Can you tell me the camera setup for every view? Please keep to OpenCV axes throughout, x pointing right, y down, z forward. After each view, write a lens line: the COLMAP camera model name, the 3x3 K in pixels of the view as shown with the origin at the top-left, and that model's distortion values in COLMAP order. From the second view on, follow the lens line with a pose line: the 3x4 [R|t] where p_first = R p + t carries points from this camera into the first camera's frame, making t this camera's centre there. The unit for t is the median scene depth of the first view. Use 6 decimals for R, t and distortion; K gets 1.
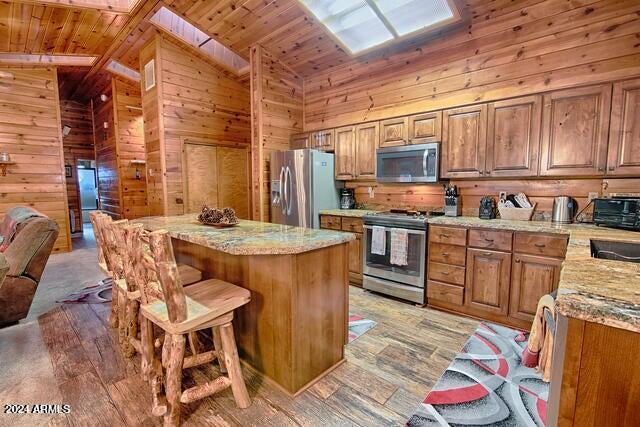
lens RADIAL K [[292.6, 0, 319.4], [0, 292.6, 214.1], [0, 0, 1]] dist [-0.022503, 0.001677]
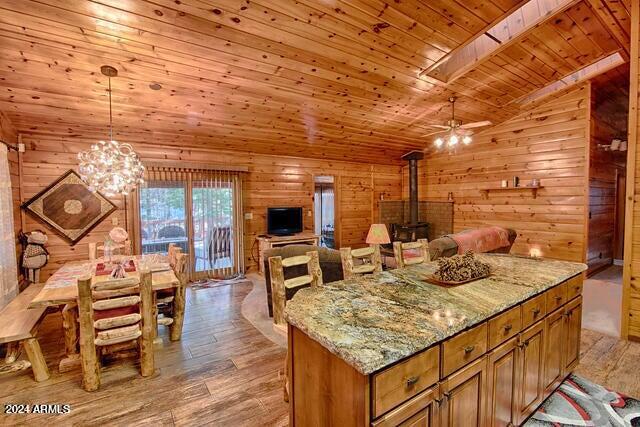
lens RADIAL K [[292.6, 0, 318.7], [0, 292.6, 215.6], [0, 0, 1]] dist [-0.022503, 0.001677]
pose [[-0.242145, 0.055195, -0.968669, 0.269404], [-0.084333, 0.993405, 0.077686, -0.090083], [0.966568, 0.100502, -0.235893, 0.478585]]
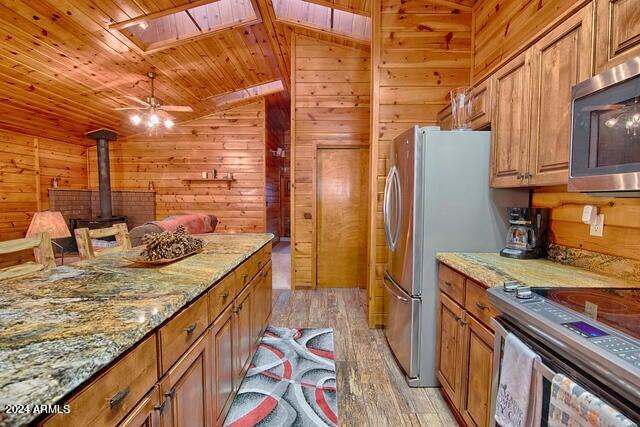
lens RADIAL K [[292.6, 0, 319.1], [0, 292.6, 214.8], [0, 0, 1]] dist [-0.022503, 0.001677]
pose [[0.649471, 0.049157, -0.758795, 0.209758], [-0.081900, 0.996625, -0.005536, -0.049202], [0.755963, 0.065741, 0.651305, 0.485027]]
